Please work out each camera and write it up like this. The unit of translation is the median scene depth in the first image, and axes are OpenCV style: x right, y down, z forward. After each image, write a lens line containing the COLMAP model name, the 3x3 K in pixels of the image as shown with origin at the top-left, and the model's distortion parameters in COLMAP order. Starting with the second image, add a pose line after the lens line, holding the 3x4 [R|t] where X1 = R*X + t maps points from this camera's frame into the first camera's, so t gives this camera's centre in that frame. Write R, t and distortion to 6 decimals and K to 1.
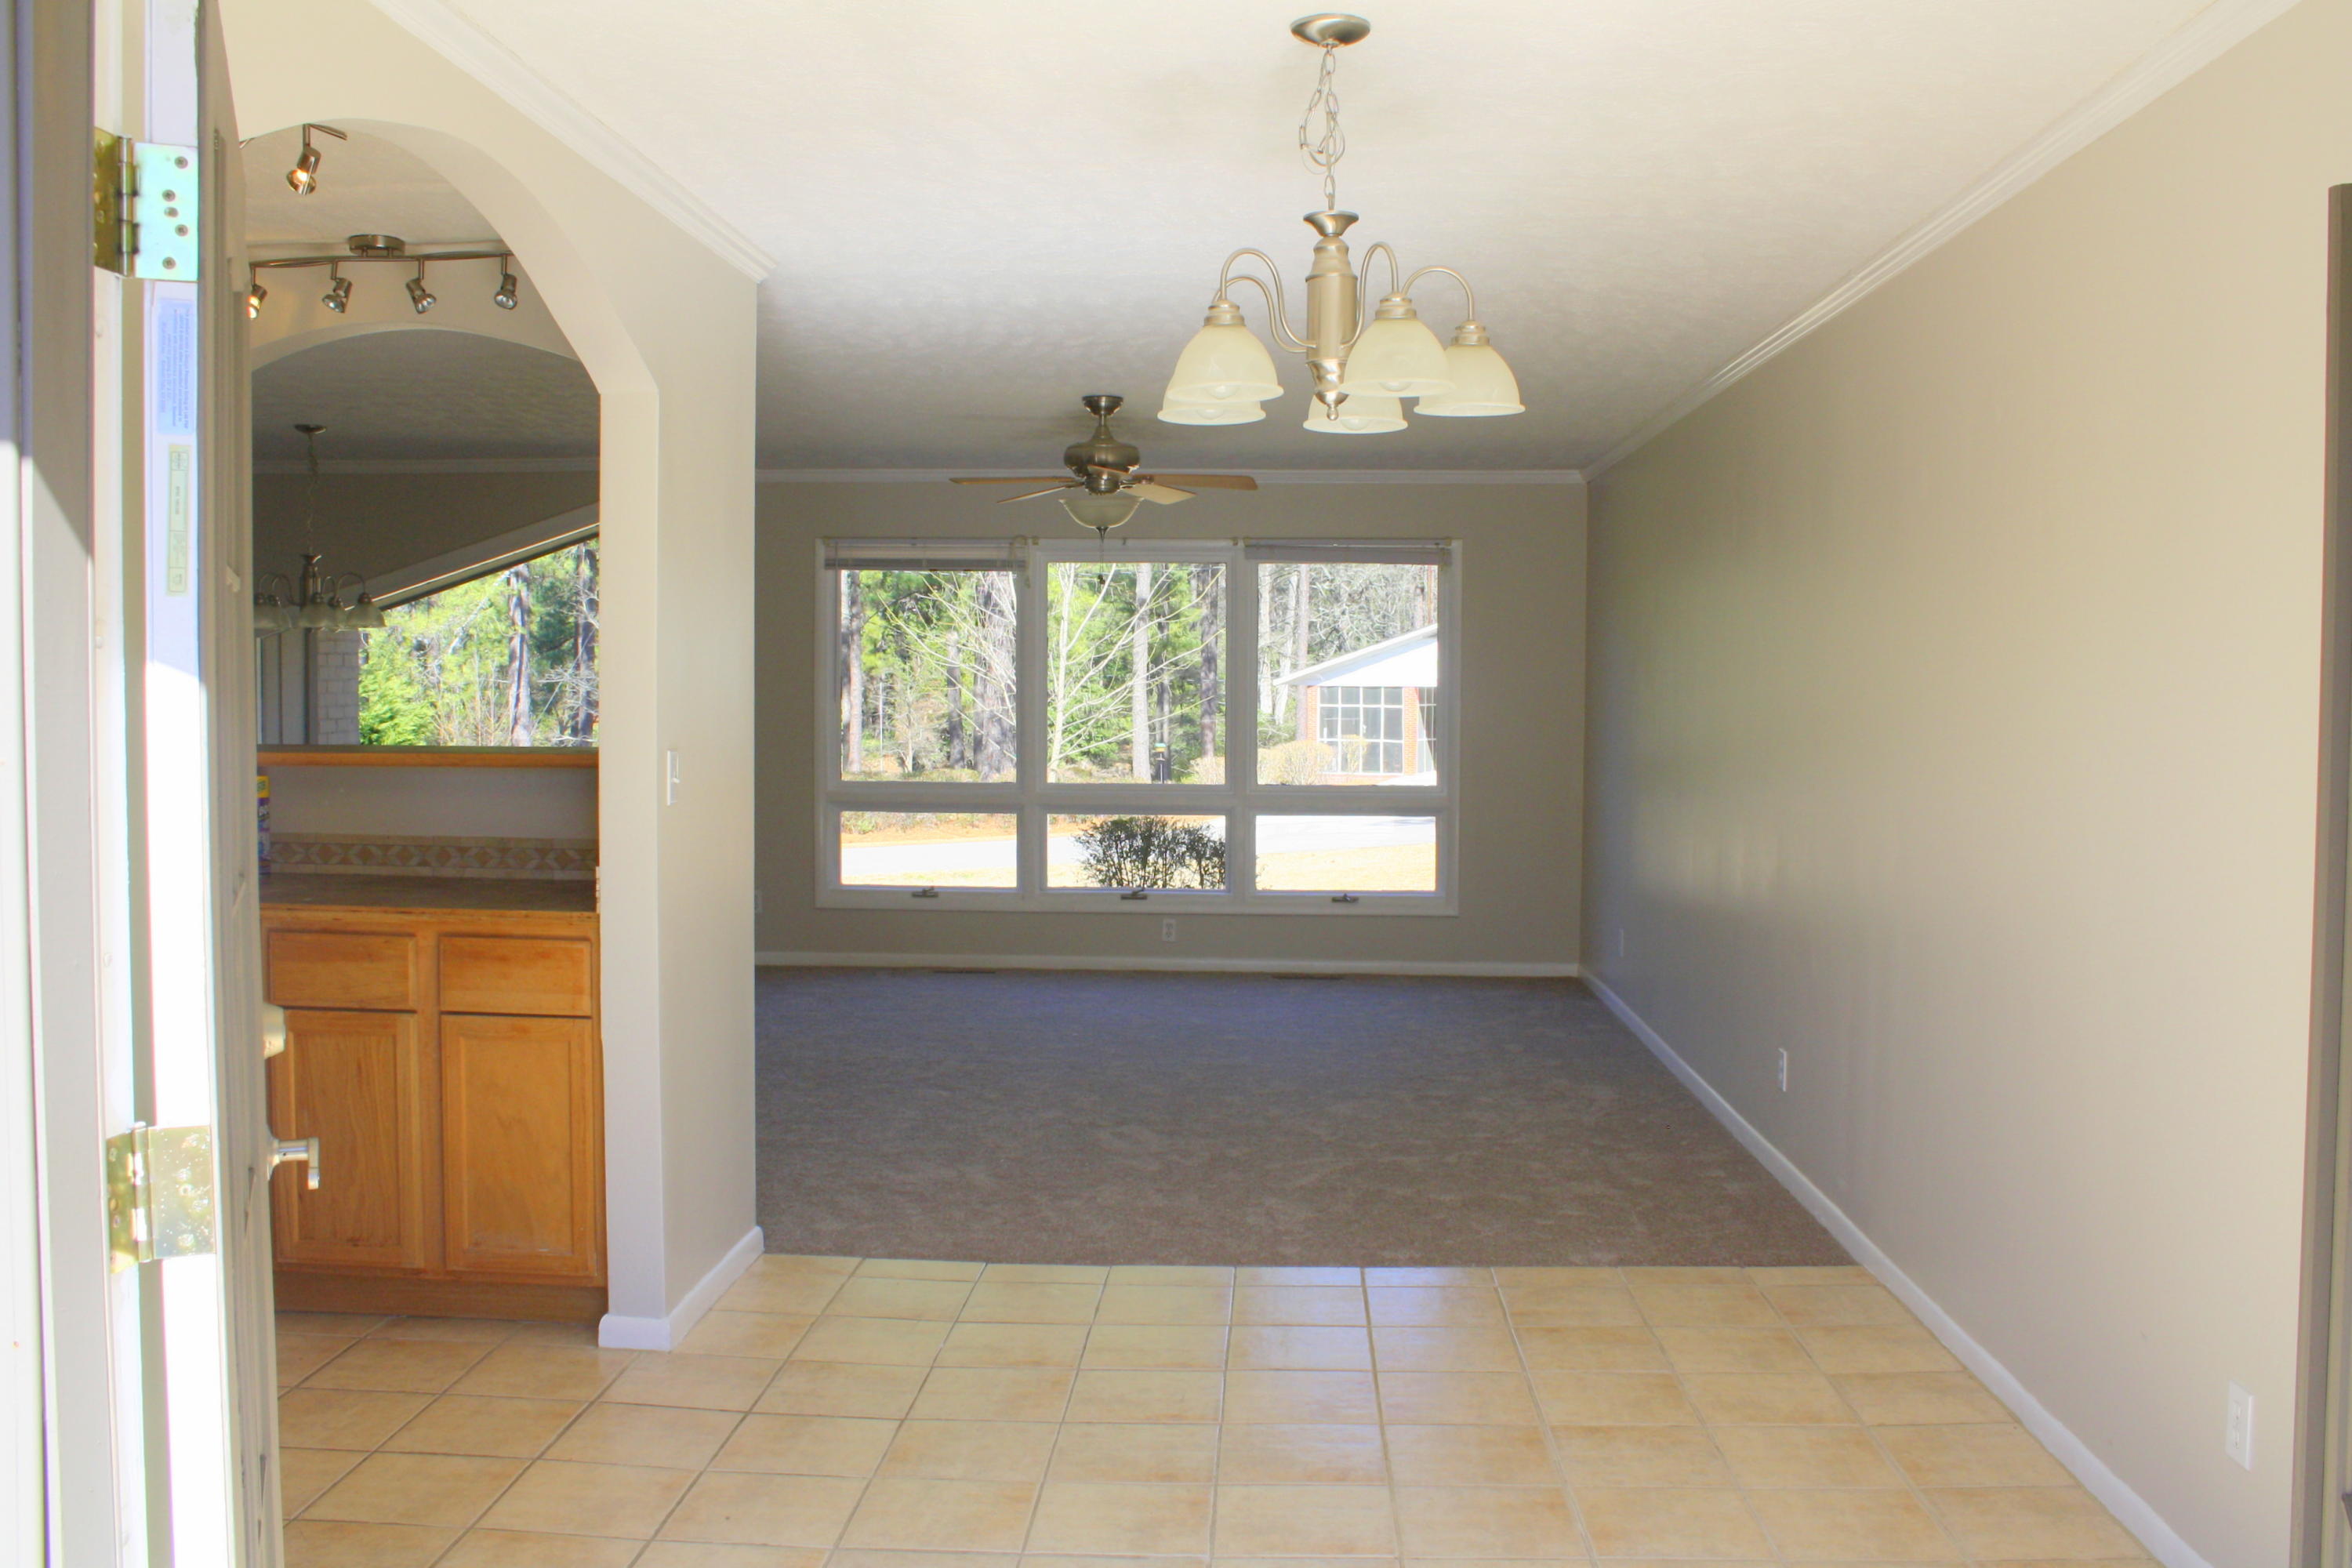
lens RADIAL K [[2065.6, 0, 1176.0], [0, 2065.6, 784.0], [0, 0, 1]] dist [-0.184453, 0.196116]
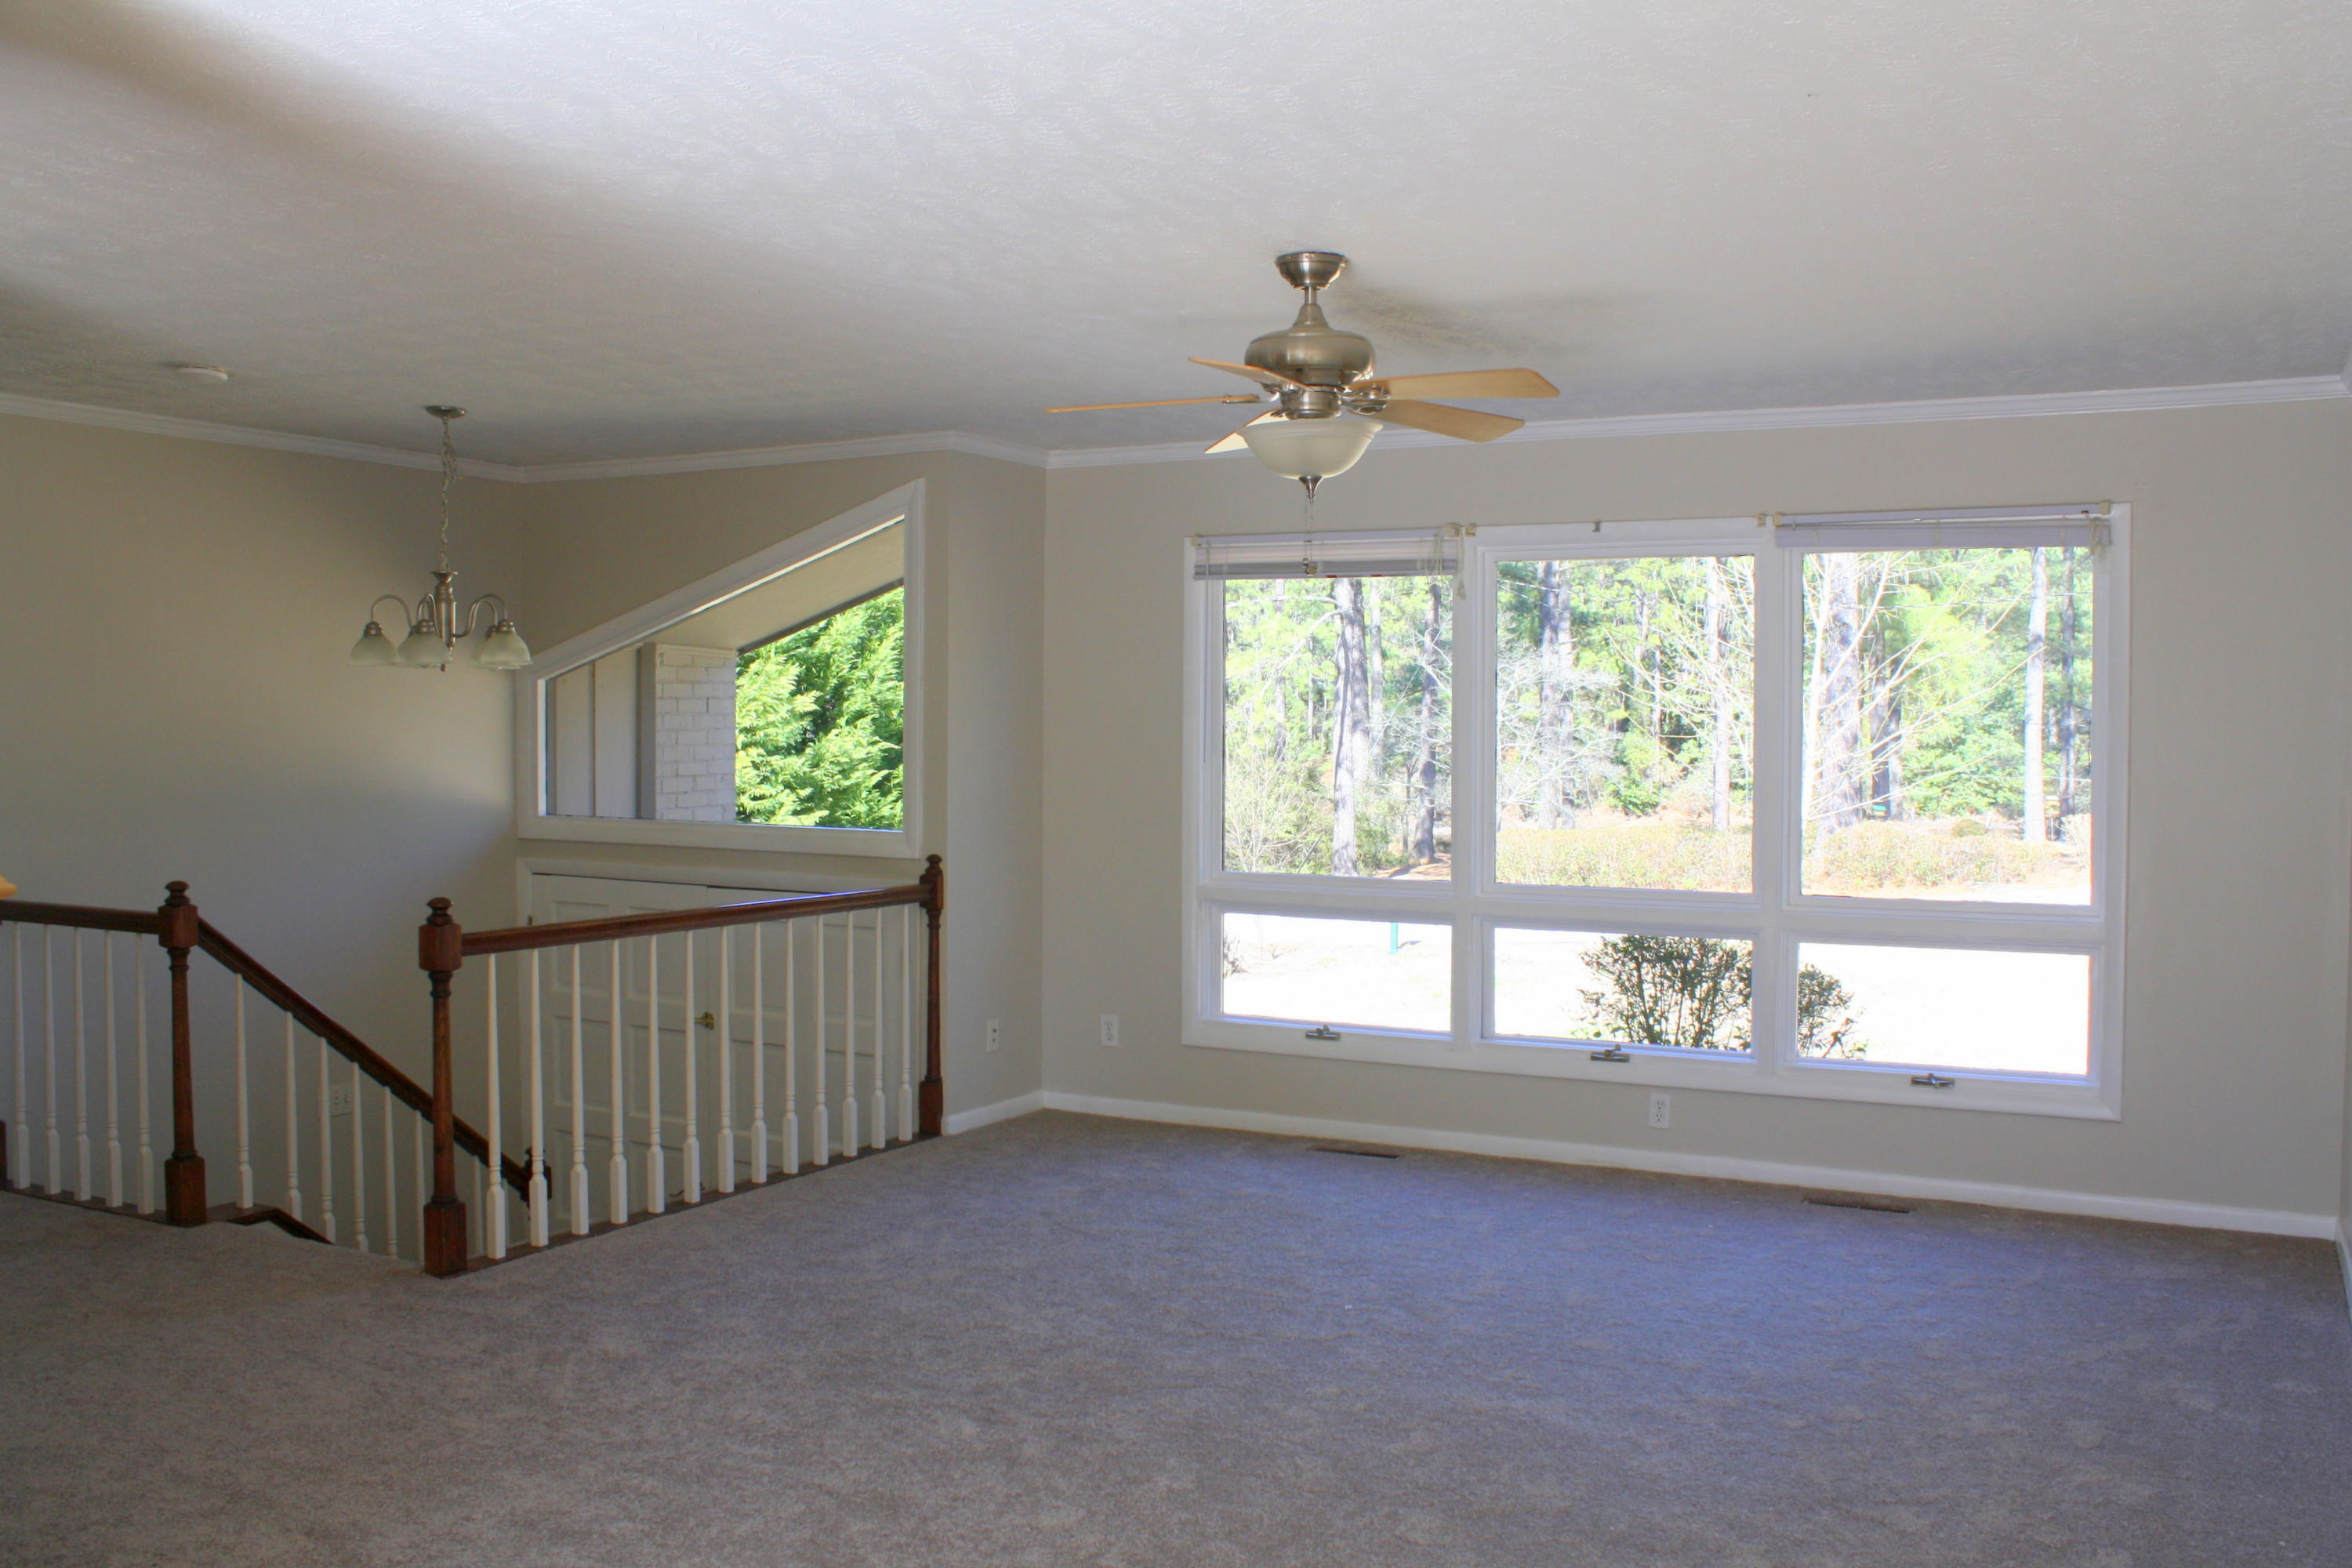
lens RADIAL K [[2065.6, 0, 1176.0], [0, 2065.6, 784.0], [0, 0, 1]] dist [-0.184453, 0.196116]
pose [[0.905162, 0.010193, -0.424945, 0.133017], [-0.019169, 0.999674, -0.016854, -0.020061], [0.424635, 0.023402, 0.905062, 0.340233]]
